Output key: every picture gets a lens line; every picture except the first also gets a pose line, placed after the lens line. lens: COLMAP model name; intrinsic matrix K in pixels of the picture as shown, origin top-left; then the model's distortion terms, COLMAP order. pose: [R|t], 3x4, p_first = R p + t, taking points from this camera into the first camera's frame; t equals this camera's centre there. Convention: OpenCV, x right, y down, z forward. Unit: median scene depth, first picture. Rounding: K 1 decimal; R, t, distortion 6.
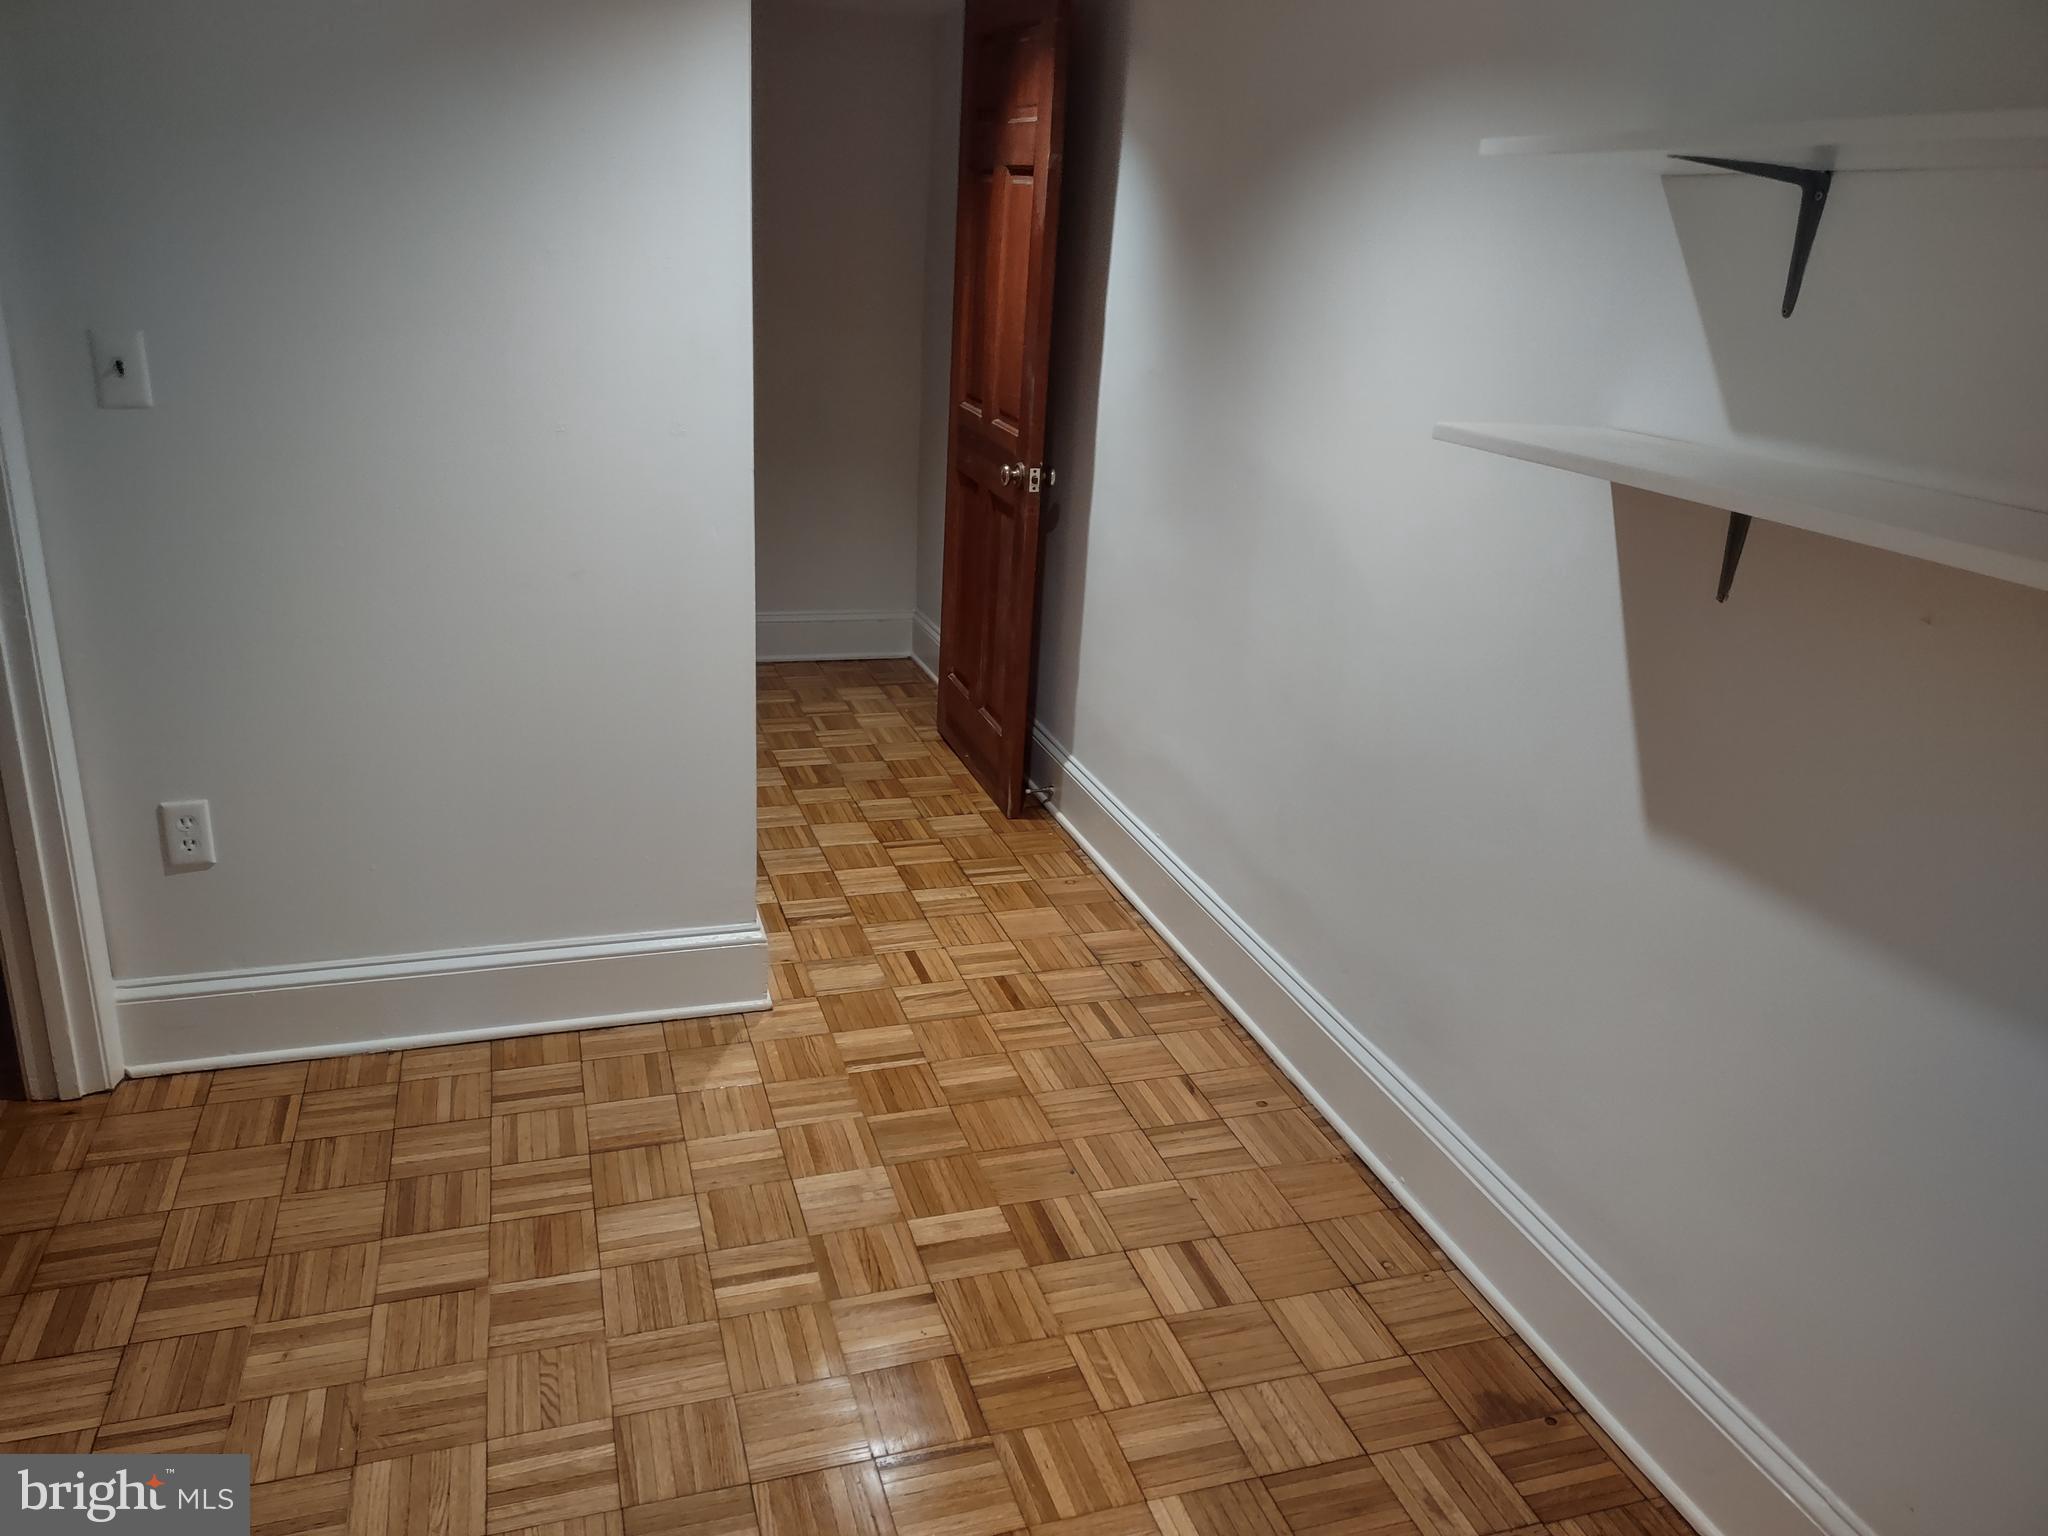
lens RADIAL K [[1529.7, 0, 1024.9], [0, 1529.7, 760.5], [0, 0, 1]] dist [0.065351, -0.066090]
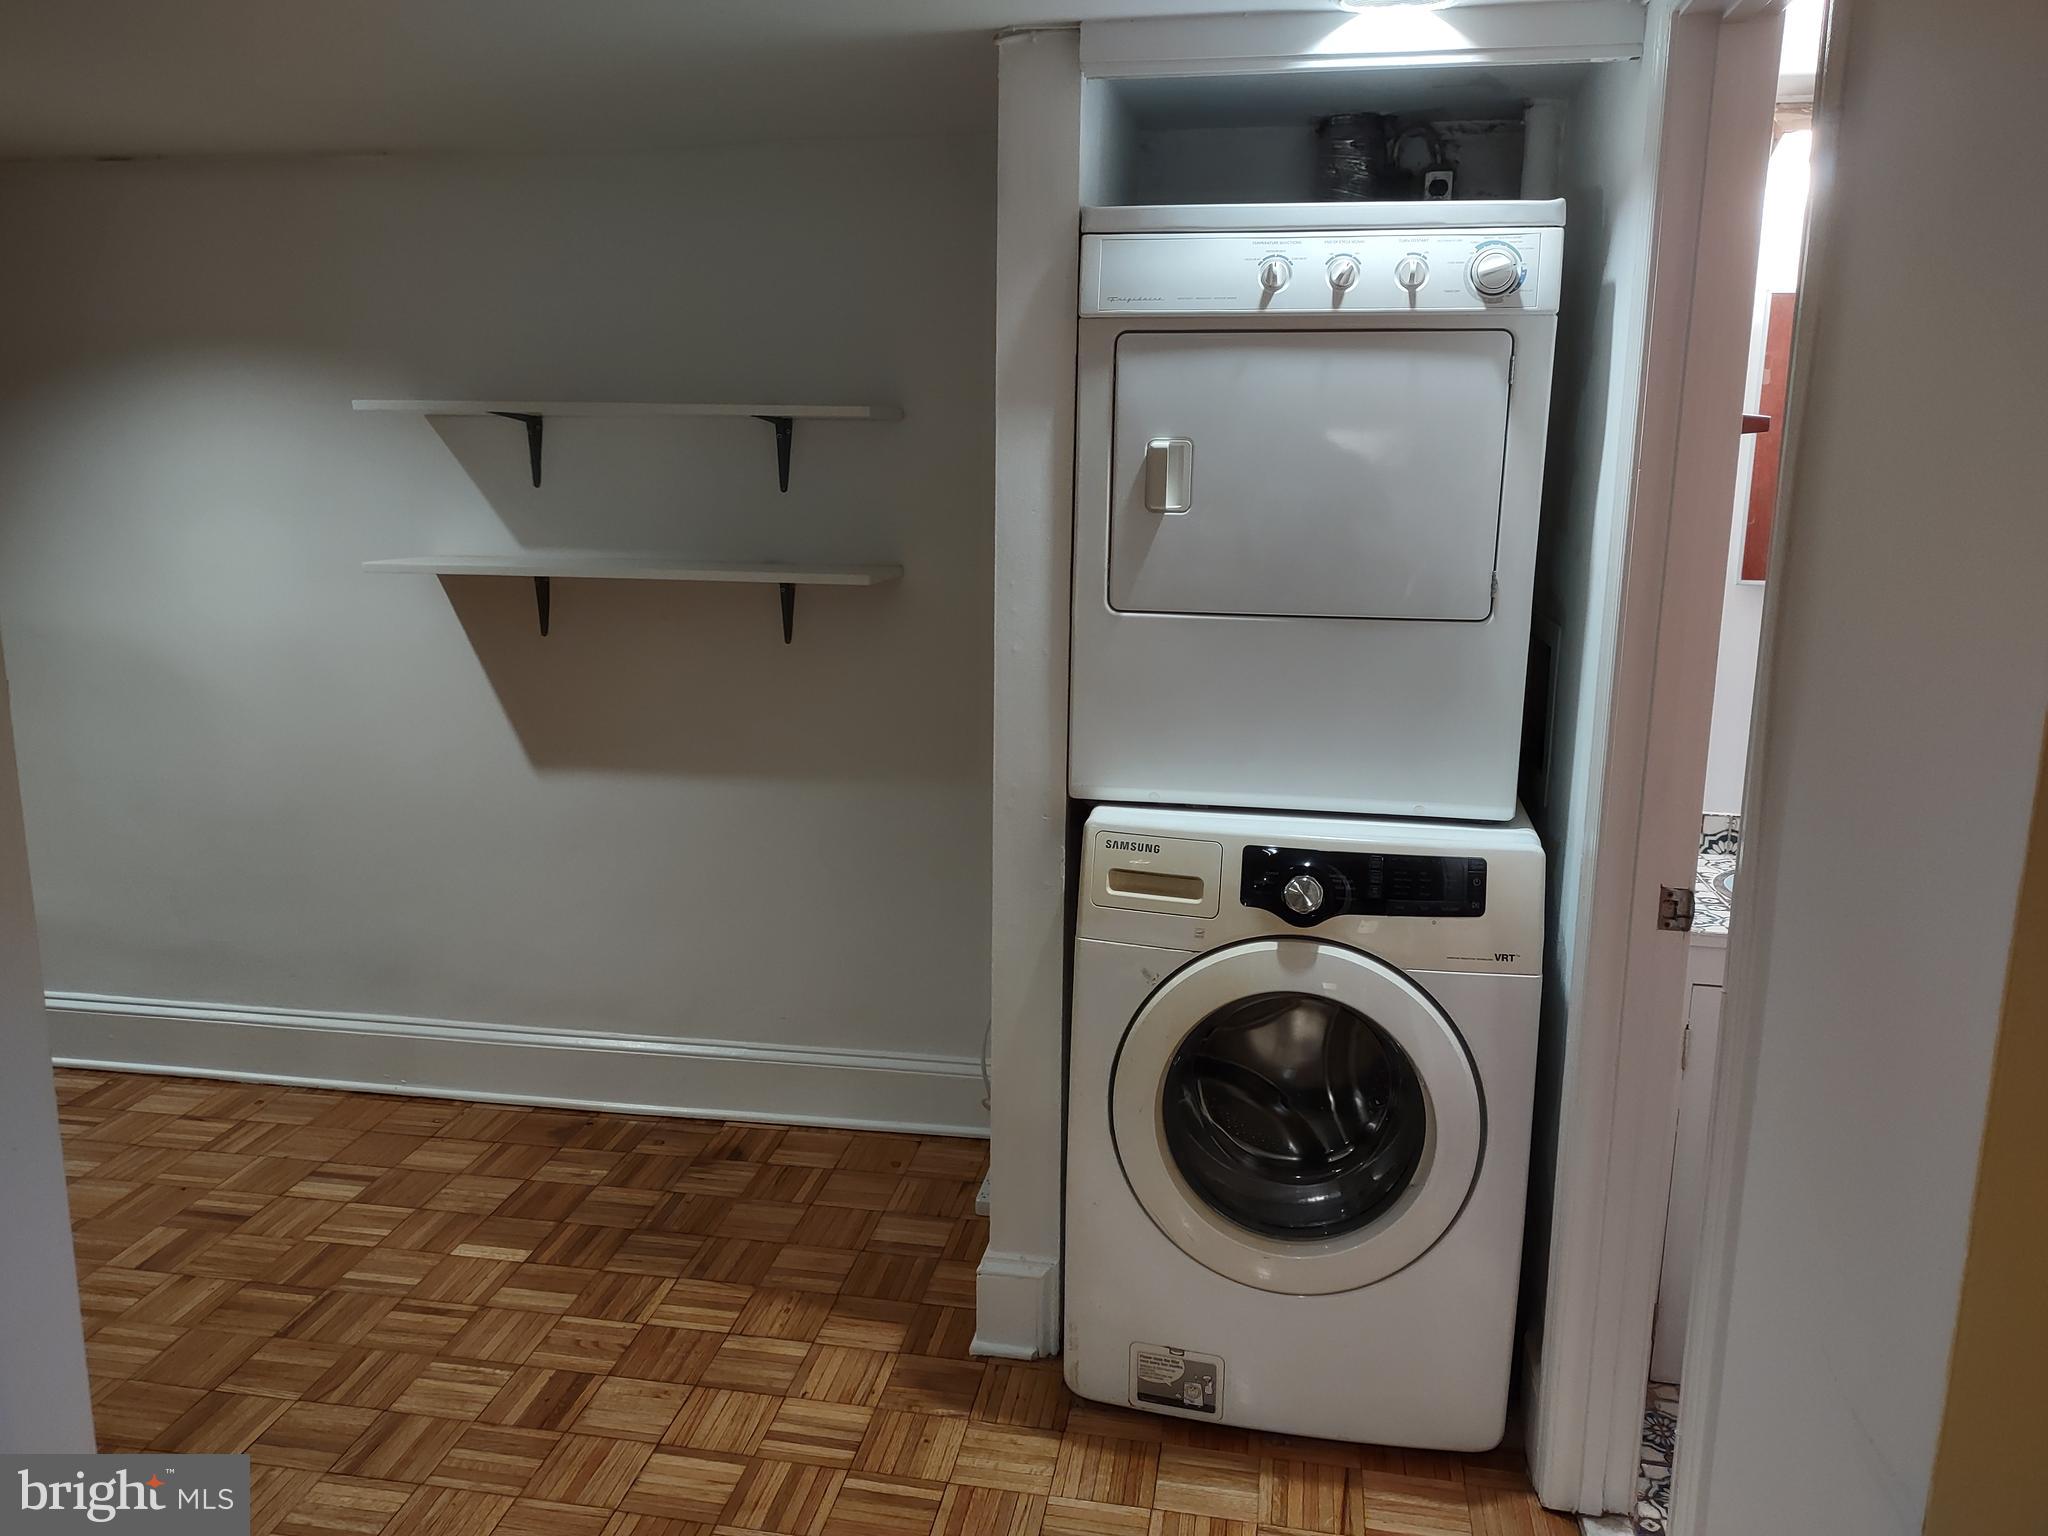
lens RADIAL K [[1529.7, 0, 1020.6], [0, 1529.7, 767.4], [0, 0, 1]] dist [0.065351, -0.066090]
pose [[0.463638, -0.233347, 0.854745, -0.763726], [0.309630, 0.946545, 0.090457, 0.048546], [-0.830162, 0.222716, 0.511105, -0.329476]]
